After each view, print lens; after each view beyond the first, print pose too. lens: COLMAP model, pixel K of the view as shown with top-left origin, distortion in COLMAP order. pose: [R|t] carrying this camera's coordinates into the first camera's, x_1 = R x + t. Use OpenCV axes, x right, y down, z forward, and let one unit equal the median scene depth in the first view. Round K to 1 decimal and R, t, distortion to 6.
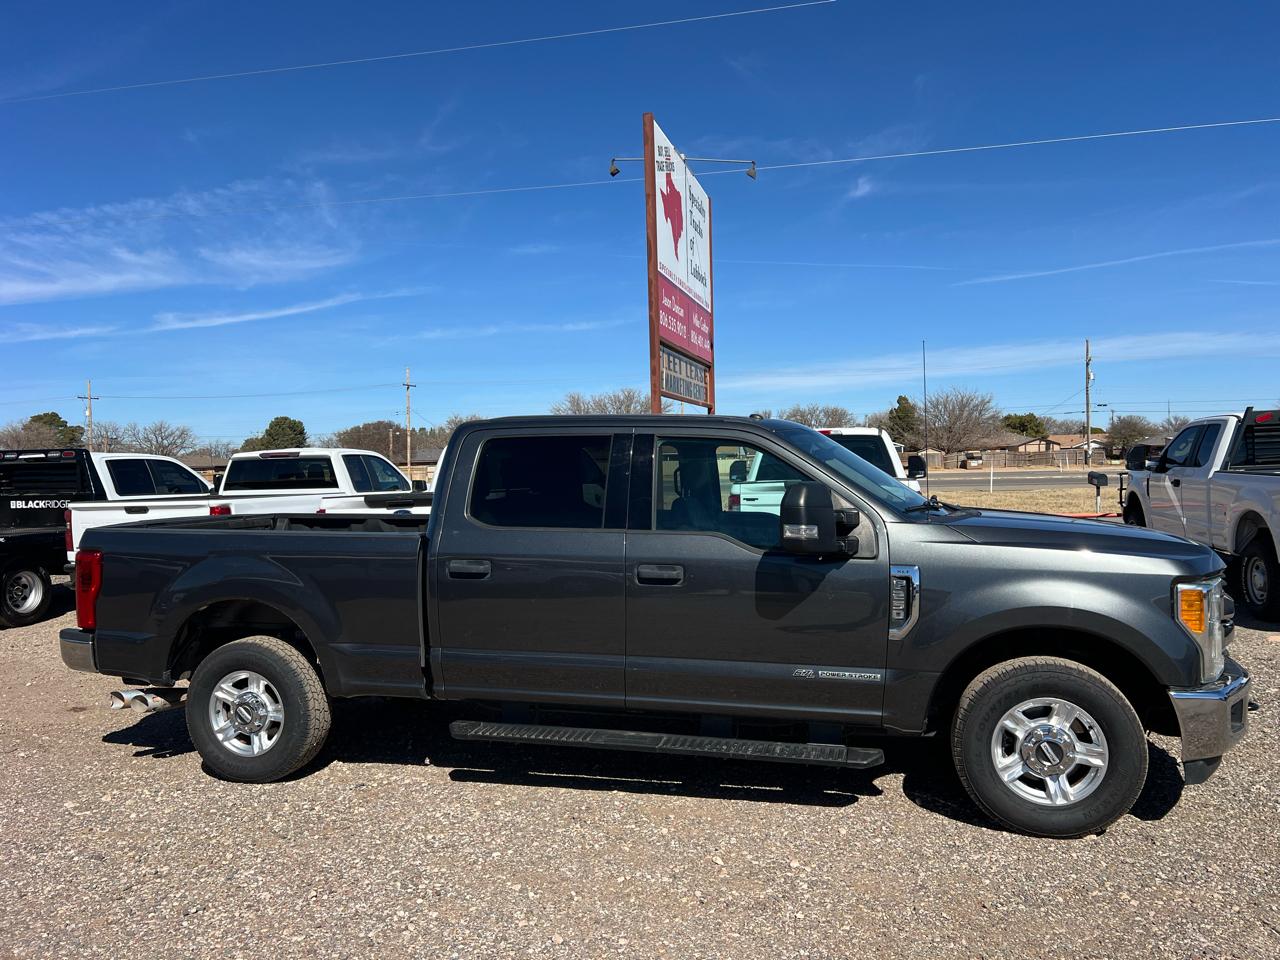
lens RADIAL K [[984.4, 0, 643.5], [0, 984.4, 511.3], [0, 0, 1]] dist [0.047851, -0.067115]
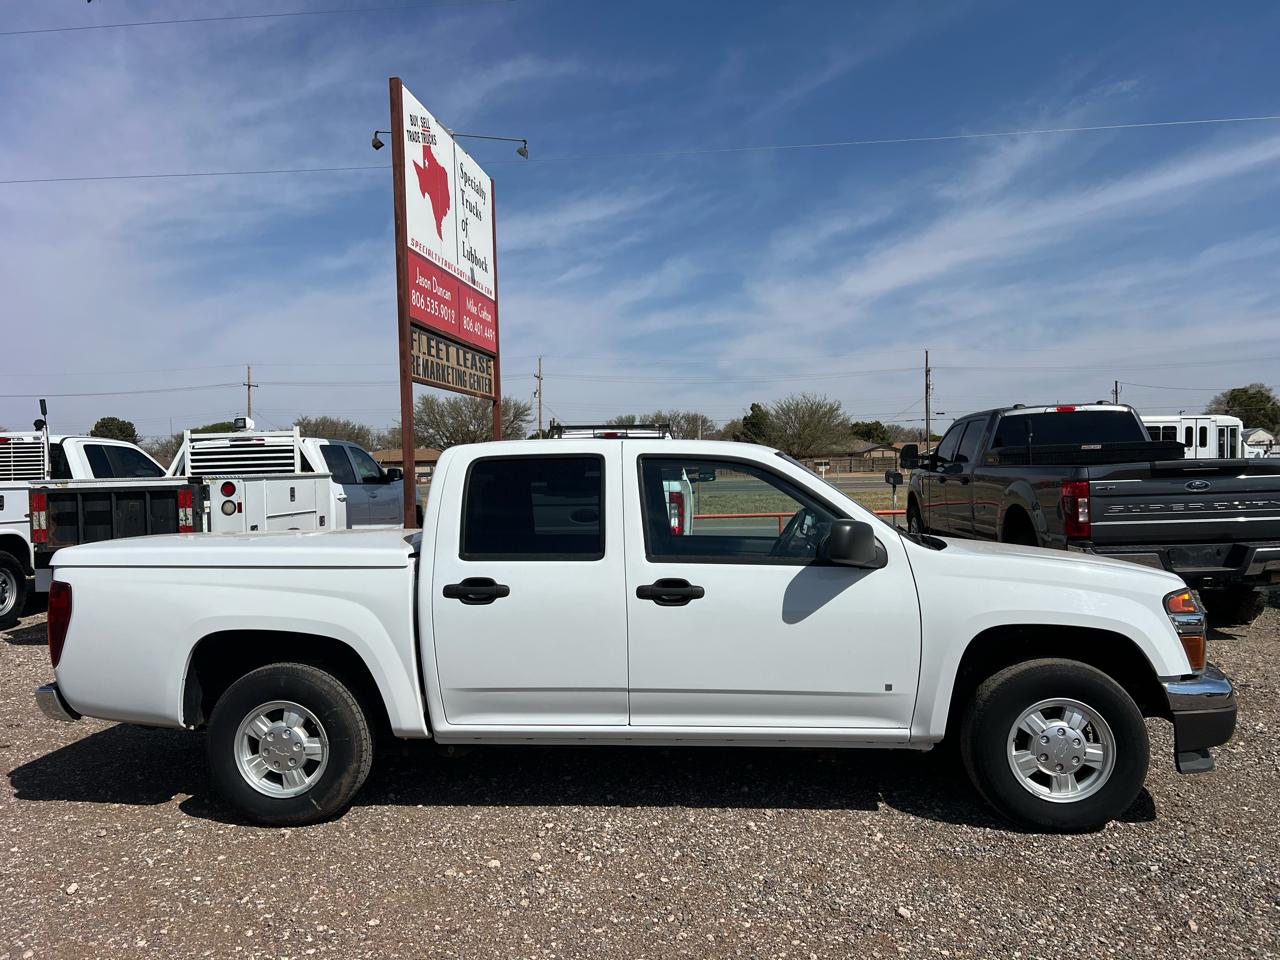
lens RADIAL K [[984.4, 0, 641.7], [0, 984.4, 484.8], [0, 0, 1]] dist [0.047851, -0.067115]
pose [[0.991255, -0.000745, 0.131956, 0.093221], [0.005104, 0.999452, -0.032695, 0.008448], [-0.131859, 0.033082, 0.990716, 0.053583]]
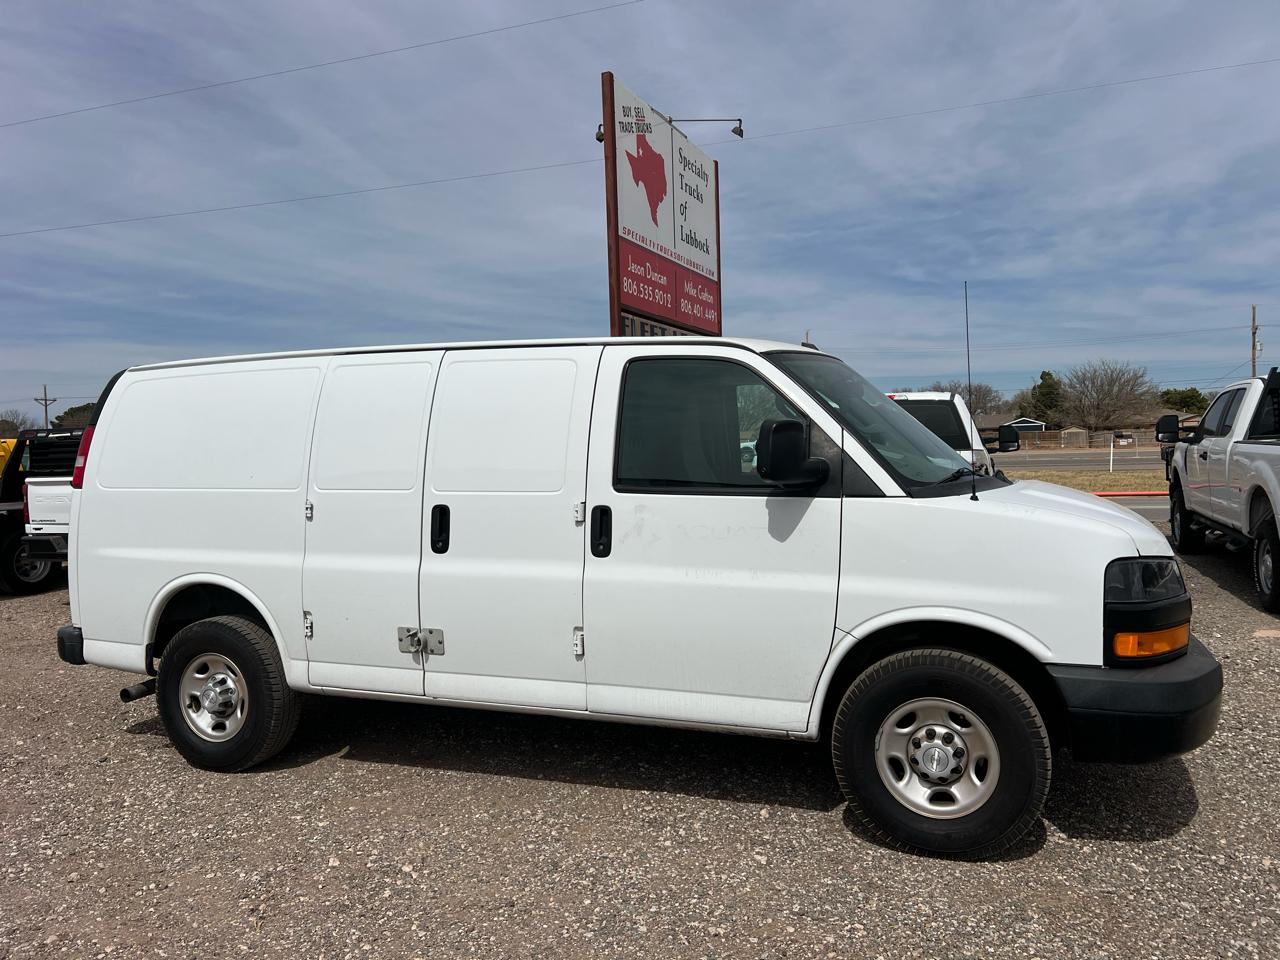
lens RADIAL K [[984.4, 0, 639.1], [0, 984.4, 493.6], [0, 0, 1]] dist [0.047851, -0.067115]
pose [[0.989295, 0.001713, -0.145917, 0.149176], [-0.001671, 0.999999, 0.000413, 0.005449], [0.145917, -0.000165, 0.989297, 0.045232]]
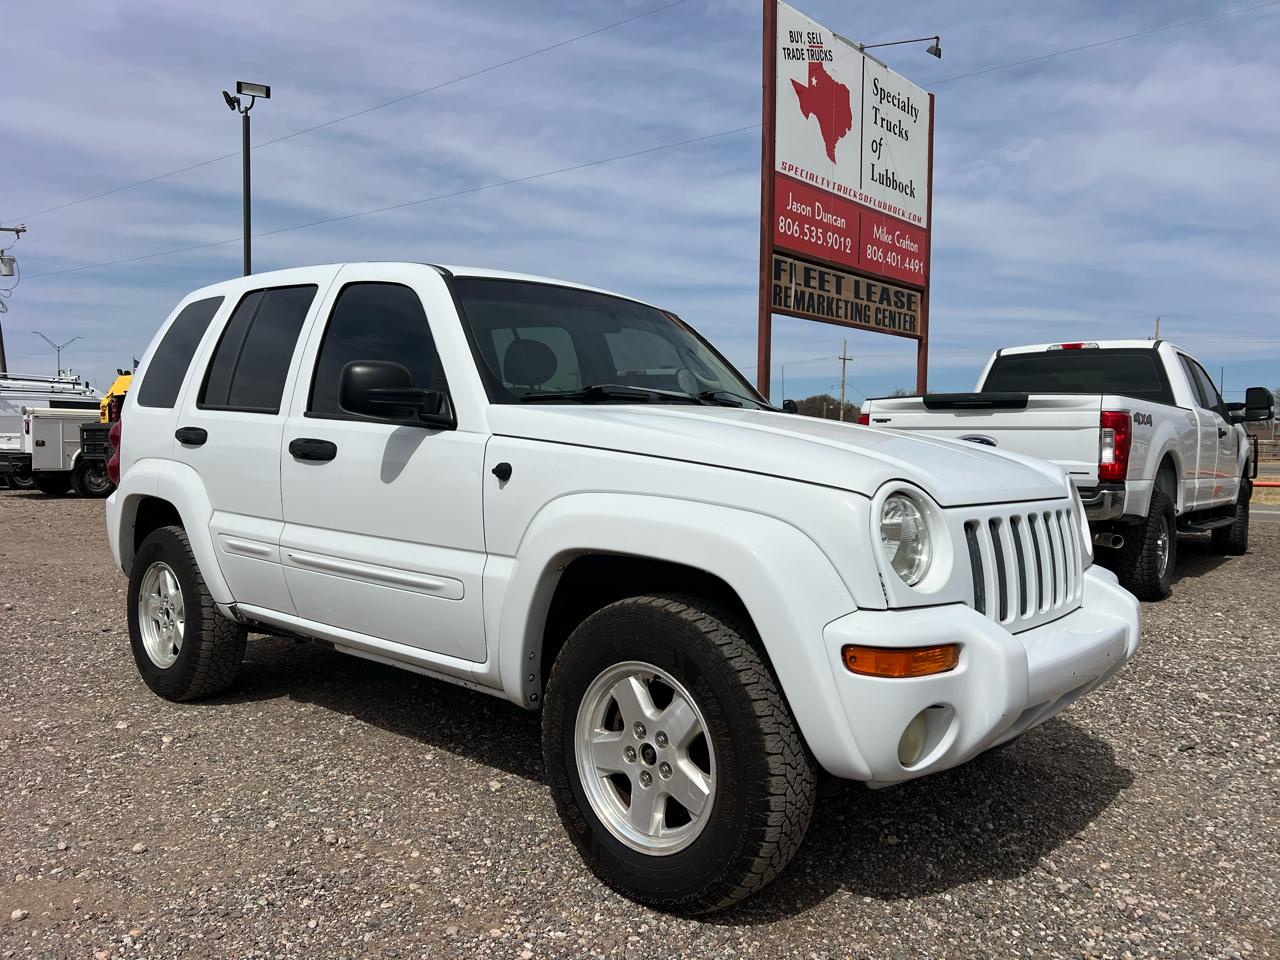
lens RADIAL K [[984.4, 0, 617.5], [0, 984.4, 487.2], [0, 0, 1]] dist [0.047851, -0.067115]
pose [[0.882876, 0.055120, -0.466360, 0.274650], [-0.056562, 0.998339, 0.010917, 0.032953], [0.466187, 0.016740, 0.884528, 0.129331]]
